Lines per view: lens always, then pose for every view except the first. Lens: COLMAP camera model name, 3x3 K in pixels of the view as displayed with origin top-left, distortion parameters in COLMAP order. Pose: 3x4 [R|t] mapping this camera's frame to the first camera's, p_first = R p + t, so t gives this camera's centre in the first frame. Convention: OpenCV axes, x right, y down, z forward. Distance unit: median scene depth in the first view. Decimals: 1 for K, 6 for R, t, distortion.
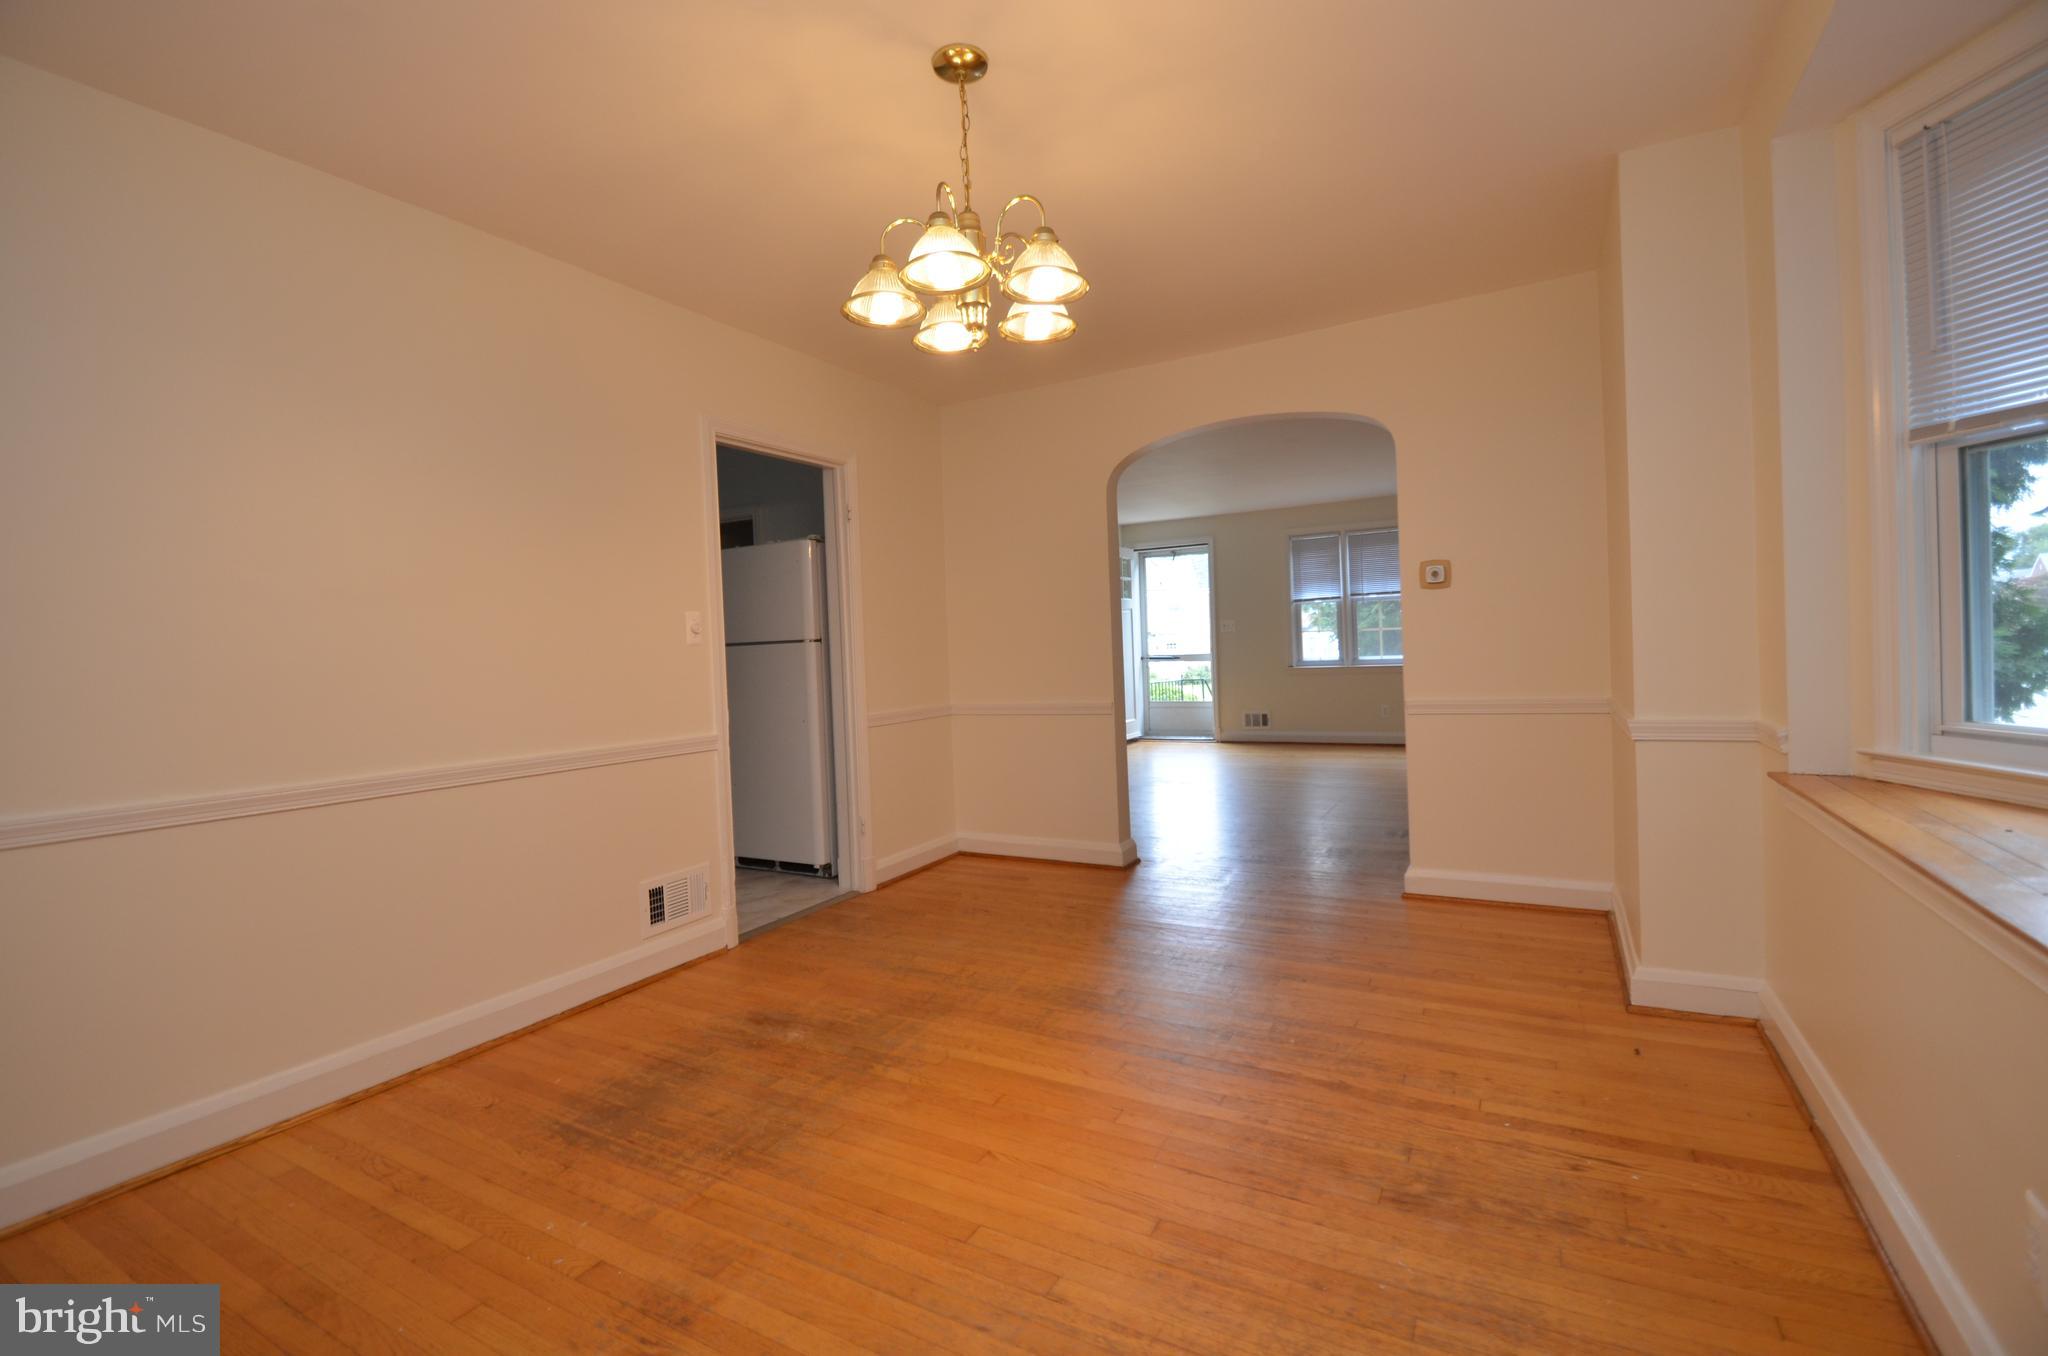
lens RADIAL K [[895.8, 0, 1028.4], [0, 895.8, 661.9], [0, 0, 1]] dist [-0.000814, -0.000351]
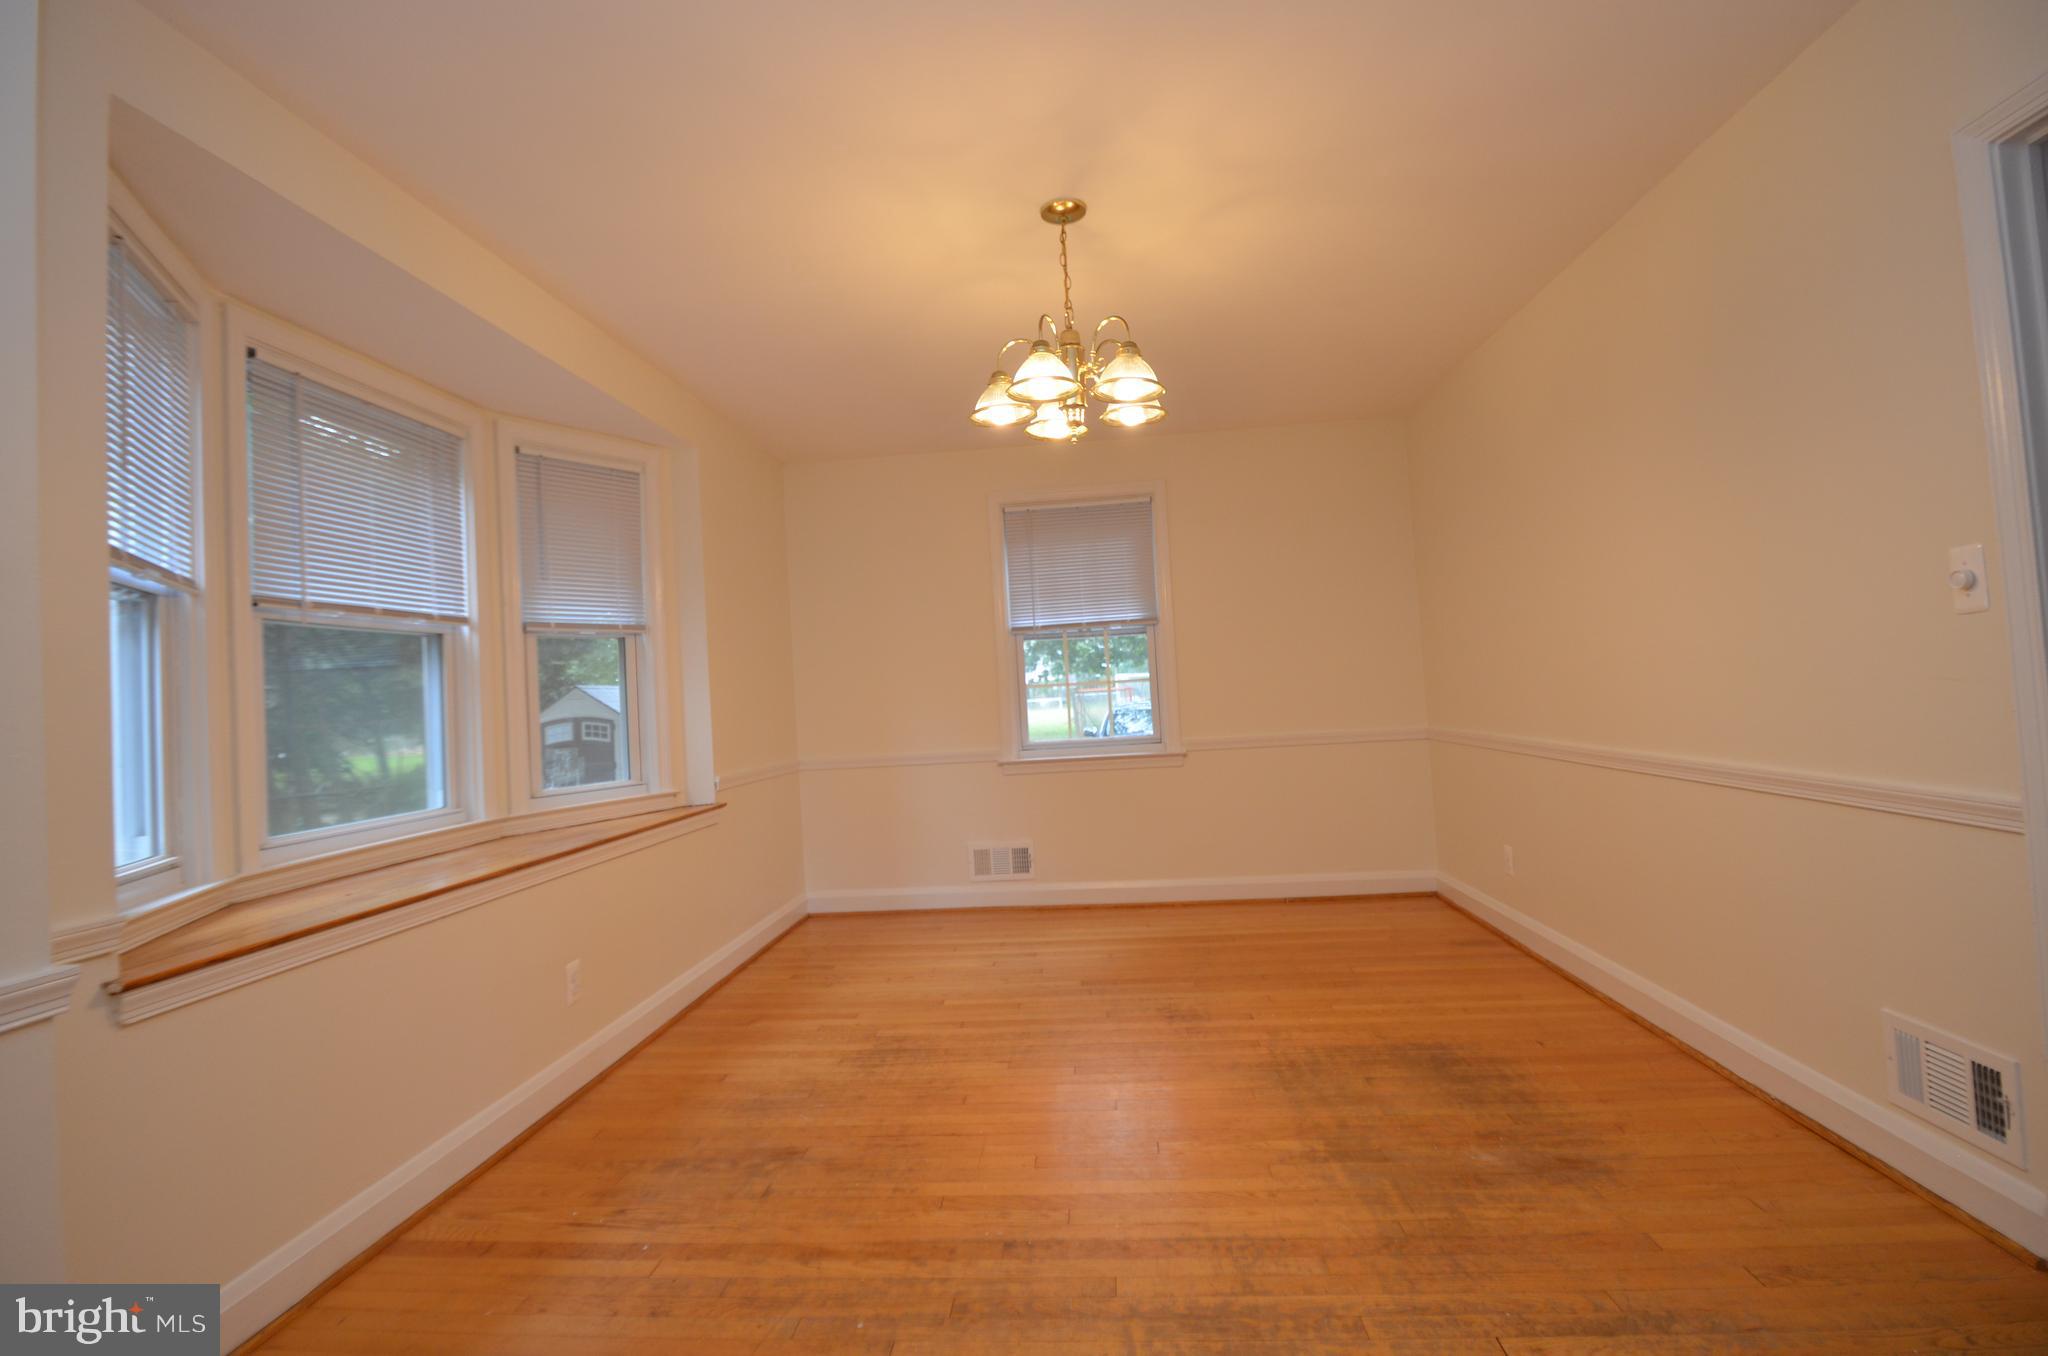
lens RADIAL K [[895.8, 0, 1028.4], [0, 895.8, 661.9], [0, 0, 1]] dist [-0.000814, -0.000351]
pose [[-0.904448, 0.076161, -0.419731, 0.494456], [0.084151, 0.996453, -0.000523, -0.060329], [0.418202, -0.035793, -0.907649, 1.949594]]
